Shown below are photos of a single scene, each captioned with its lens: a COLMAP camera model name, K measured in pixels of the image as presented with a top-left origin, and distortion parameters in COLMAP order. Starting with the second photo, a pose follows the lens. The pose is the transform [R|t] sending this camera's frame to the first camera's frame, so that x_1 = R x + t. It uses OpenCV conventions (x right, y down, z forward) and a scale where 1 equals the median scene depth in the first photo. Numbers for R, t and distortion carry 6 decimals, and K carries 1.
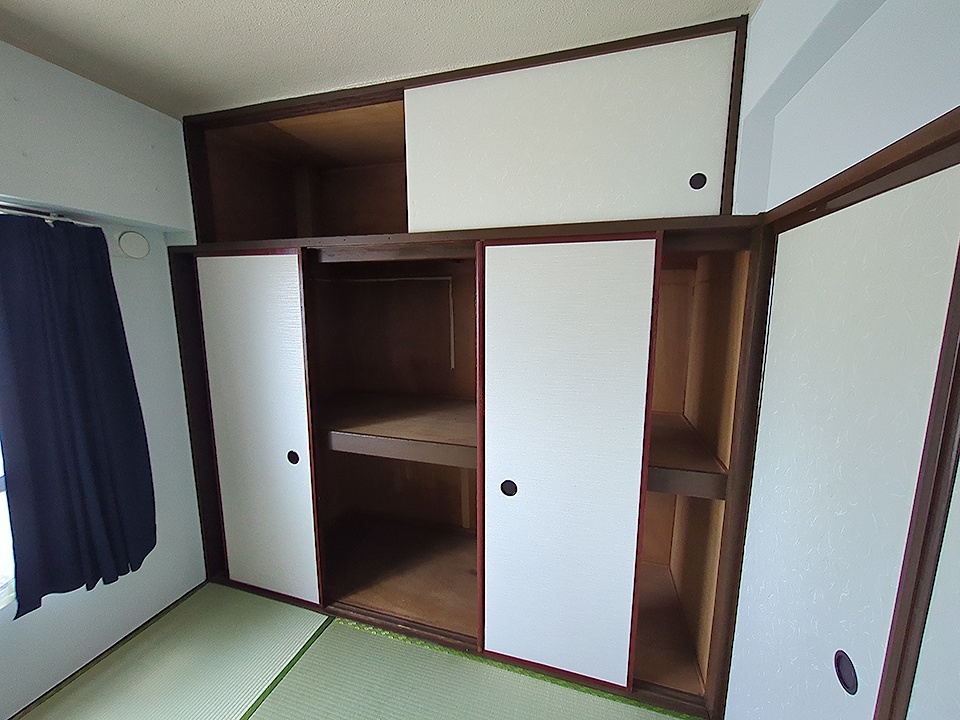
lens RADIAL K [[376.4, 0, 485.2], [0, 376.4, 357.8], [0, 0, 1]] dist [-0.003543, 0.000124]
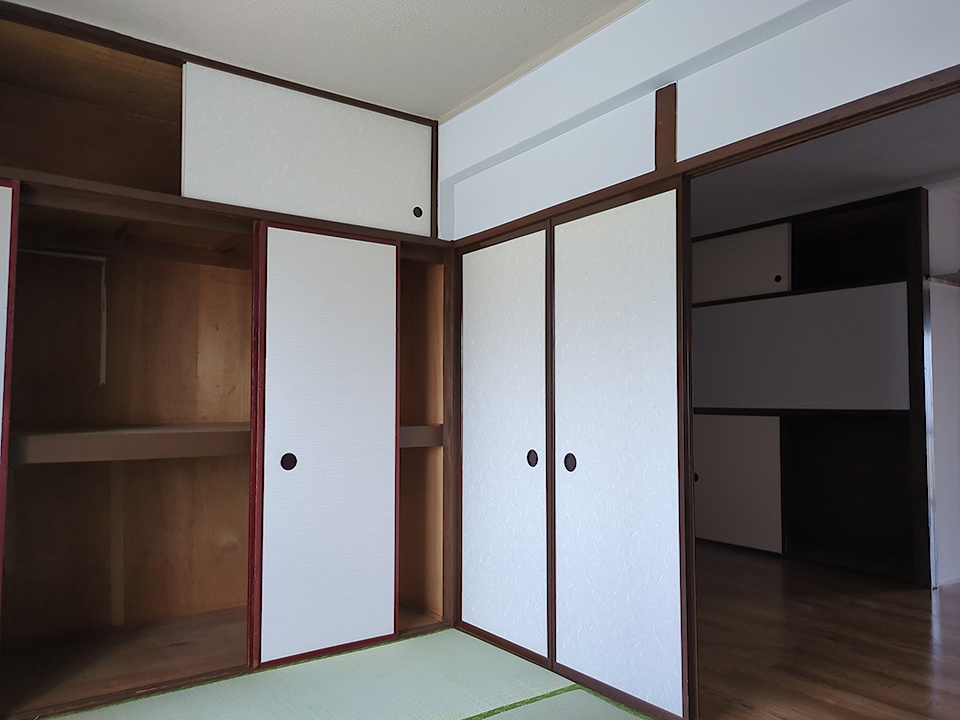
lens RADIAL K [[718.7, 0, 483.5], [0, 718.7, 363.5], [0, 0, 1]] dist [0.038863, -0.036597]
pose [[0.608039, 0.045377, 0.792609, -1.248195], [0.114691, 0.982872, -0.144253, 0.459508], [-0.785579, 0.178617, 0.592420, -0.640321]]
